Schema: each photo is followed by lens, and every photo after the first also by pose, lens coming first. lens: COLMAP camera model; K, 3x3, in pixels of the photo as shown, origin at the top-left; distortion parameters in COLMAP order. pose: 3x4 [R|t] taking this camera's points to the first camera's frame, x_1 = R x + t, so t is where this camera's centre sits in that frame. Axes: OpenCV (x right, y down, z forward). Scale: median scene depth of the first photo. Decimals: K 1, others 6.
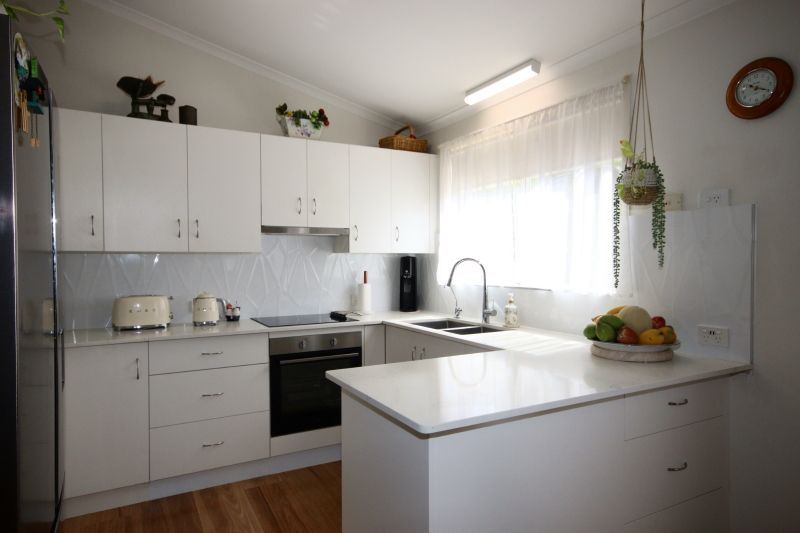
lens RADIAL K [[458.4, 0, 400.0], [0, 458.4, 266.5], [0, 0, 1]] dist [0.003332, 0.000683]
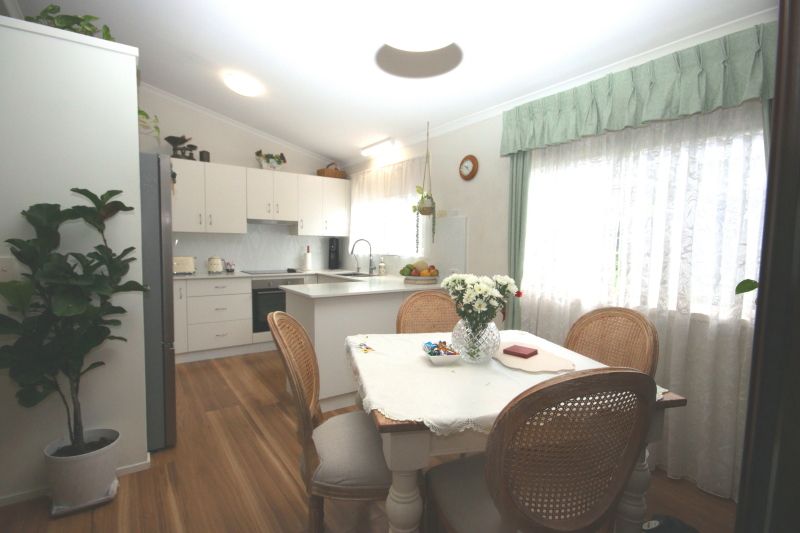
lens RADIAL K [[367.3, 0, 400.0], [0, 367.3, 266.5], [0, 0, 1]] dist [-0.000792, -0.000033]
pose [[0.992983, 0.010672, 0.117770, 0.131007], [-0.015938, 0.998910, 0.043865, 0.026086], [-0.117174, -0.045434, 0.992072, -0.528036]]
